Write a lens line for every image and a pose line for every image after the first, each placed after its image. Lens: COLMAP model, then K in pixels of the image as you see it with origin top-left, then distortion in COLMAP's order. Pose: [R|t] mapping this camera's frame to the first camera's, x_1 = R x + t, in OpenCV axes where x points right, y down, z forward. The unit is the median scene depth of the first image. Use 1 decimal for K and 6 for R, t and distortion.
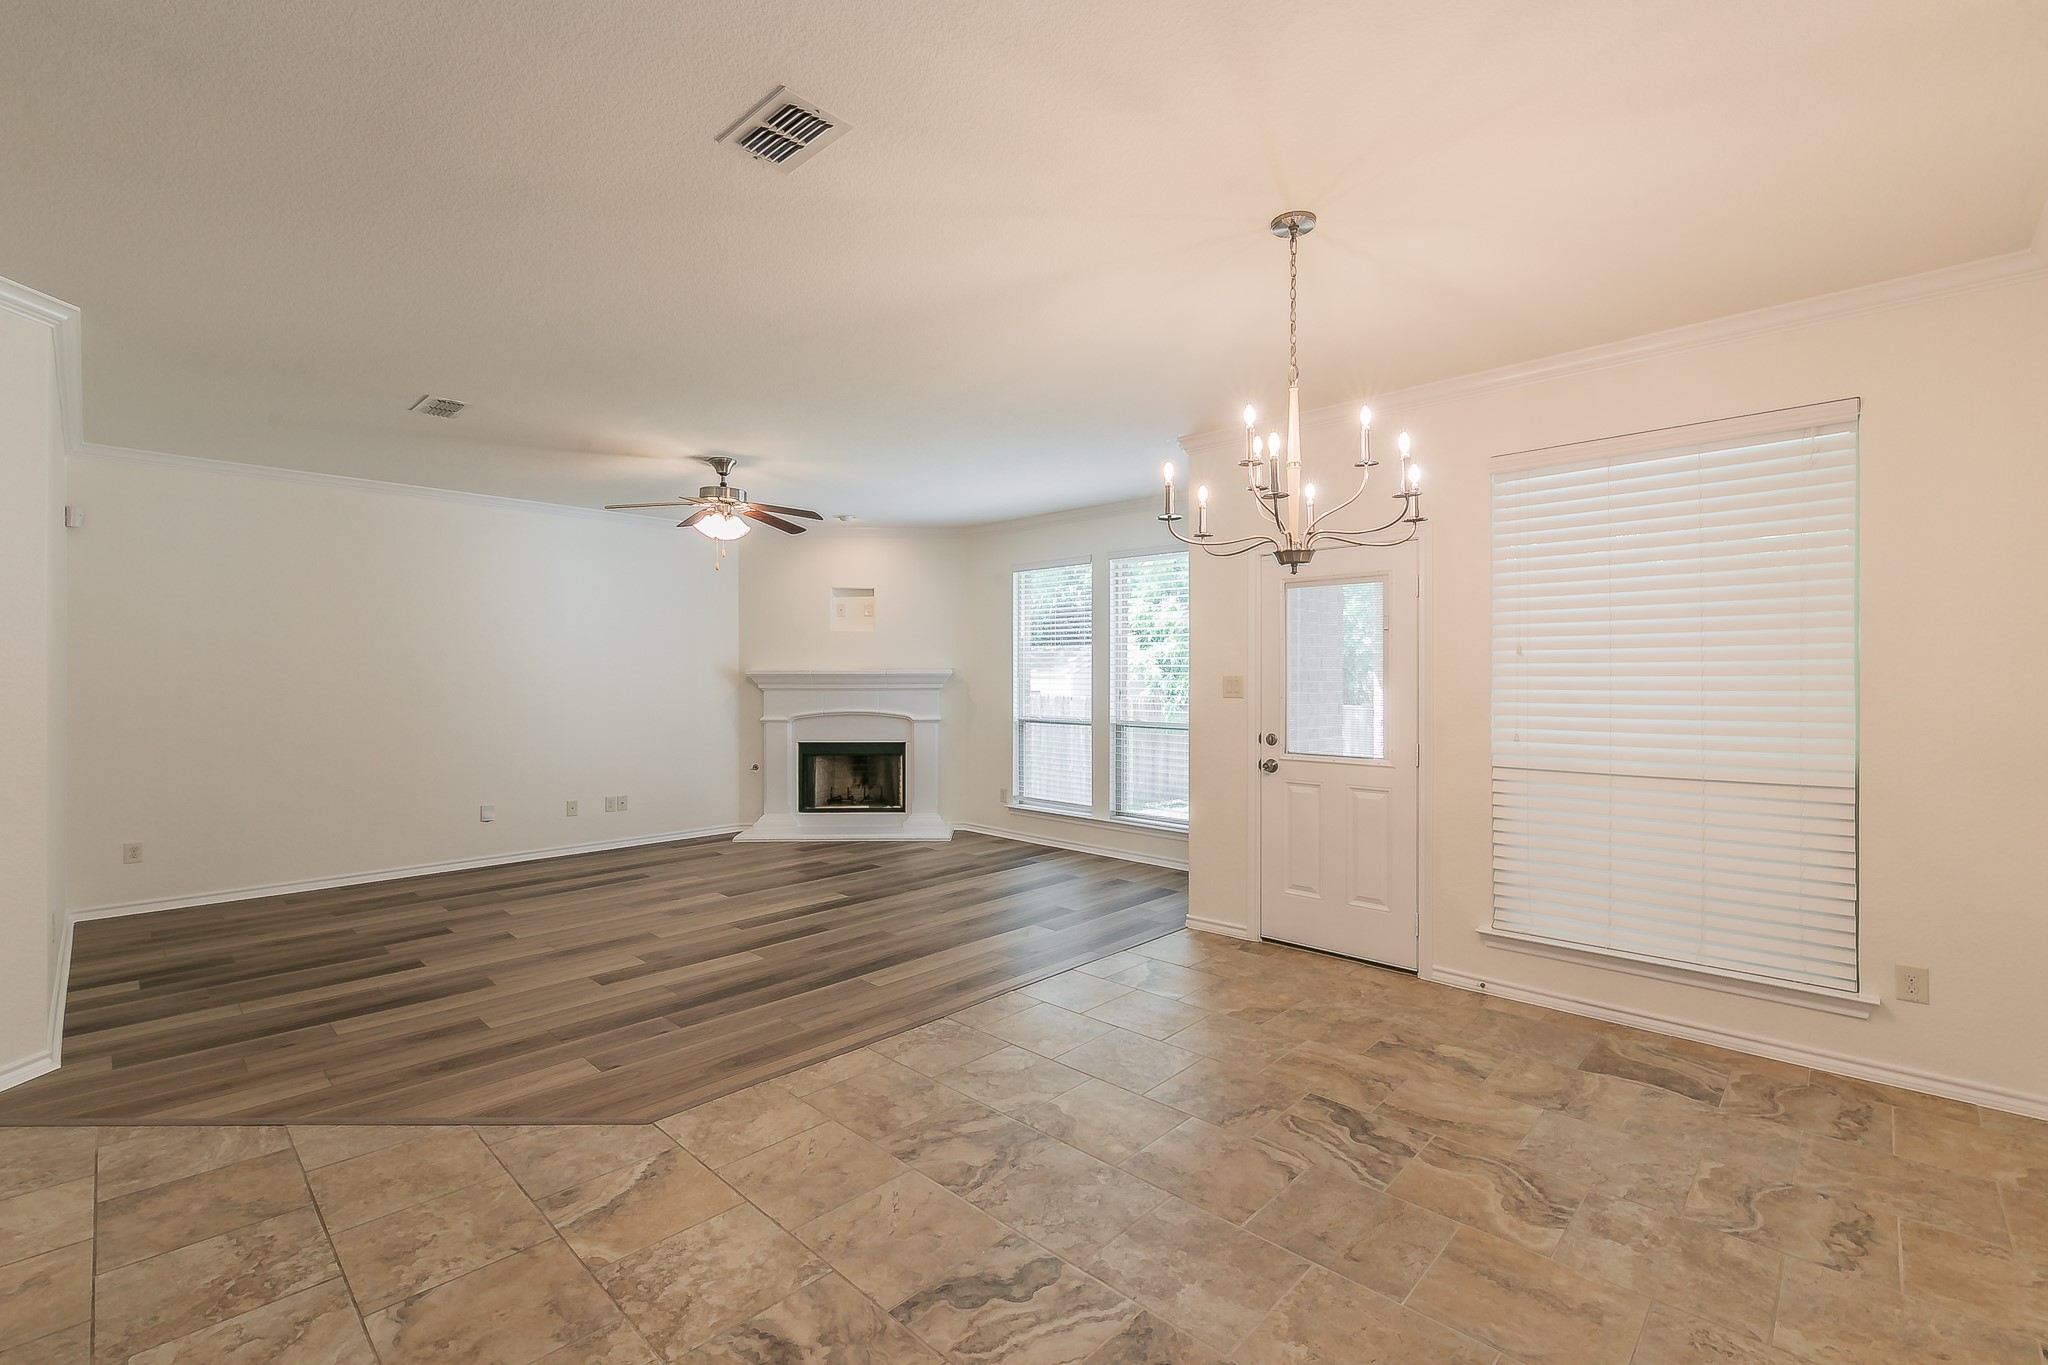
lens RADIAL K [[891.9, 0, 1013.7], [0, 891.9, 669.5], [0, 0, 1]] dist [0.002822, -0.000436]
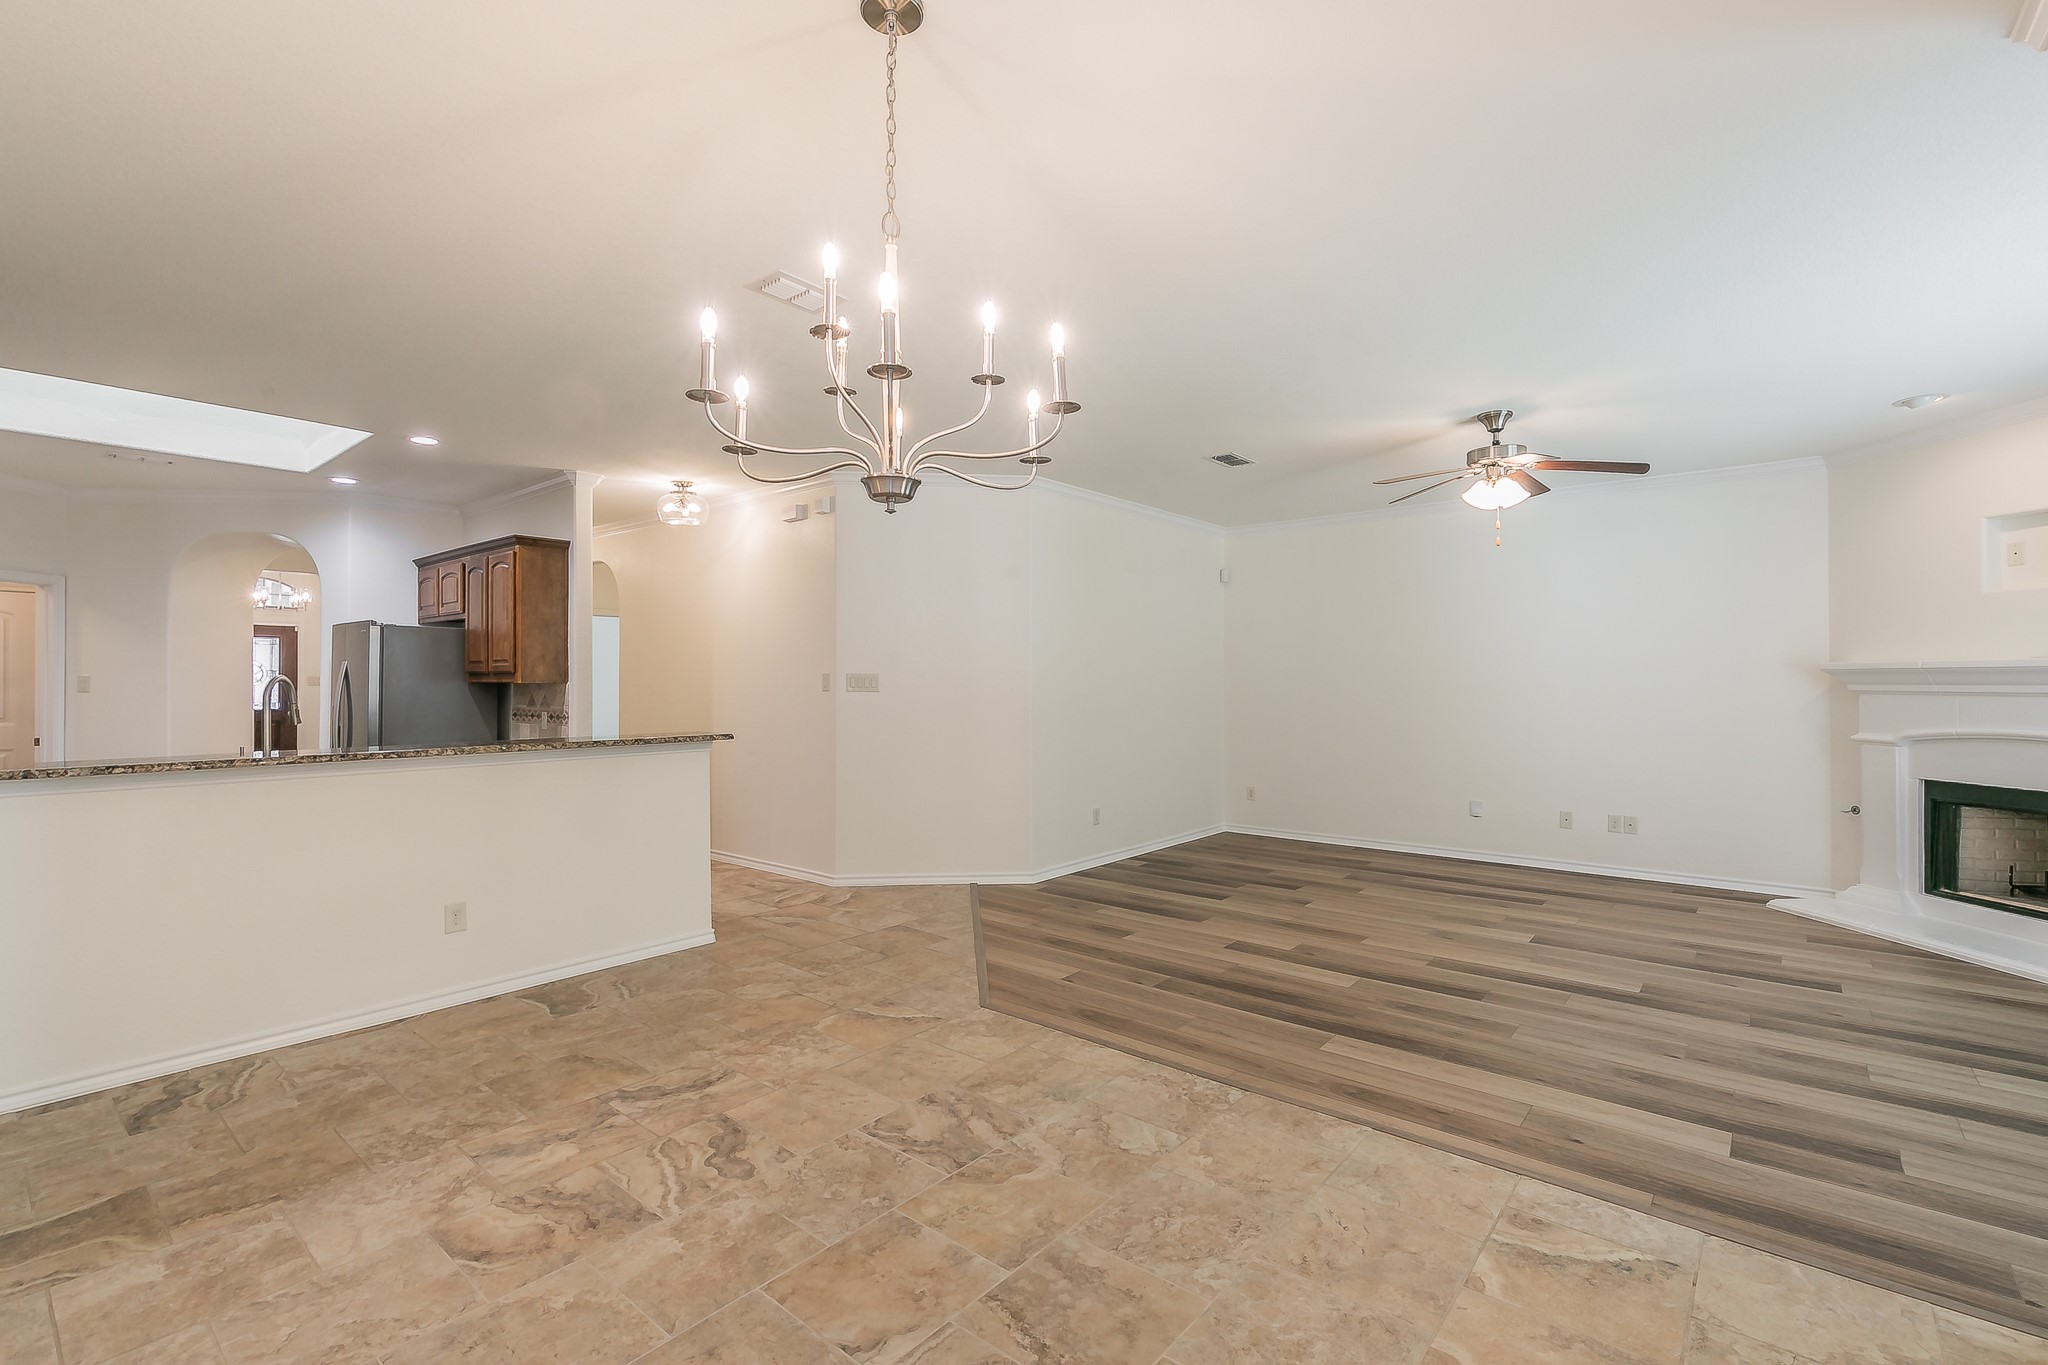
lens RADIAL K [[891.9, 0, 1036.4], [0, 891.9, 702.8], [0, 0, 1]] dist [0.002822, -0.000436]
pose [[0.081046, 0.020195, -0.996506, 0.694187], [0.010099, 0.999727, 0.021082, 0.020085], [0.996659, -0.011773, 0.080820, 0.738428]]
